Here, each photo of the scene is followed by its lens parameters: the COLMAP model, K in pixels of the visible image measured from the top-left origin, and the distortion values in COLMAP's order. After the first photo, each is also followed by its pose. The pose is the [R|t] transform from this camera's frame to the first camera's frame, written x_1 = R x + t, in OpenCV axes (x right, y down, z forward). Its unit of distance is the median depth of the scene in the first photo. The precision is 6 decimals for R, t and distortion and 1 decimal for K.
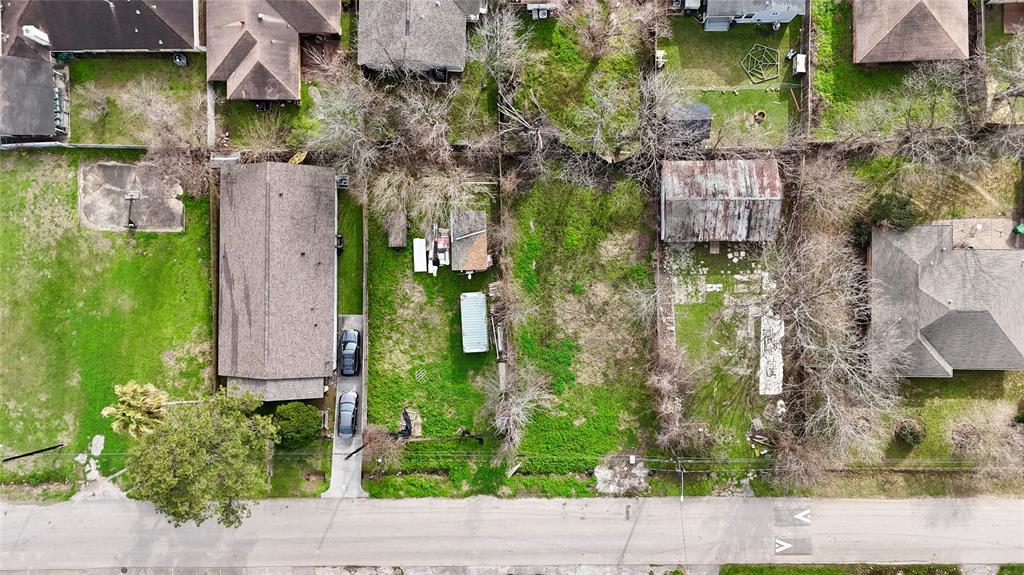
lens RADIAL K [[761.9, 0, 512.0], [0, 761.9, 287.5], [0, 0, 1]] dist [0.053021, -0.063532]
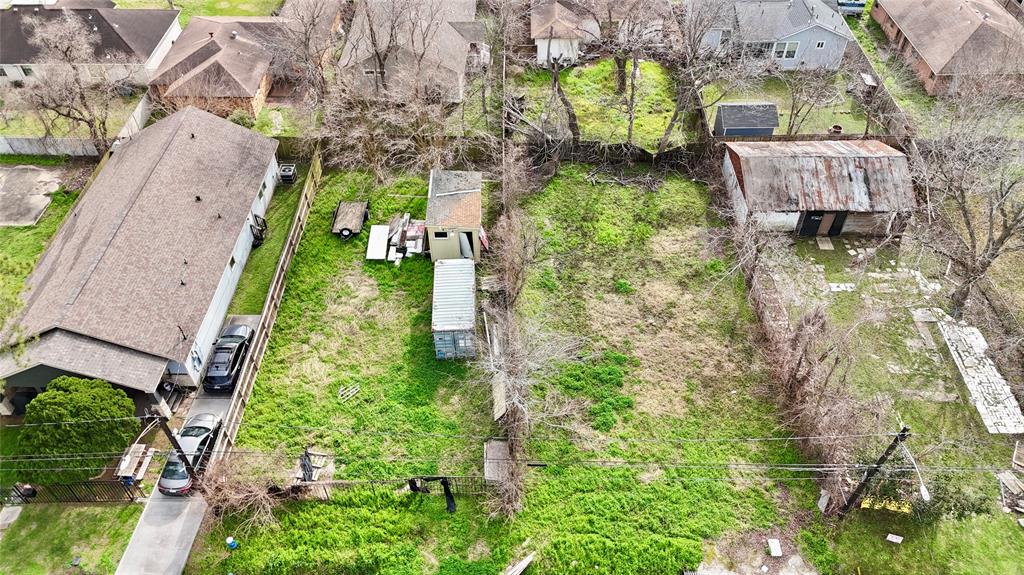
lens RADIAL K [[761.9, 0, 512.0], [0, 761.9, 287.5], [0, 0, 1]] dist [0.053021, -0.063532]
pose [[0.999814, 0.019257, 0.001063, -0.005545], [-0.012674, 0.697568, -0.716406, 0.451798], [-0.014538, 0.716260, 0.697682, 0.566482]]
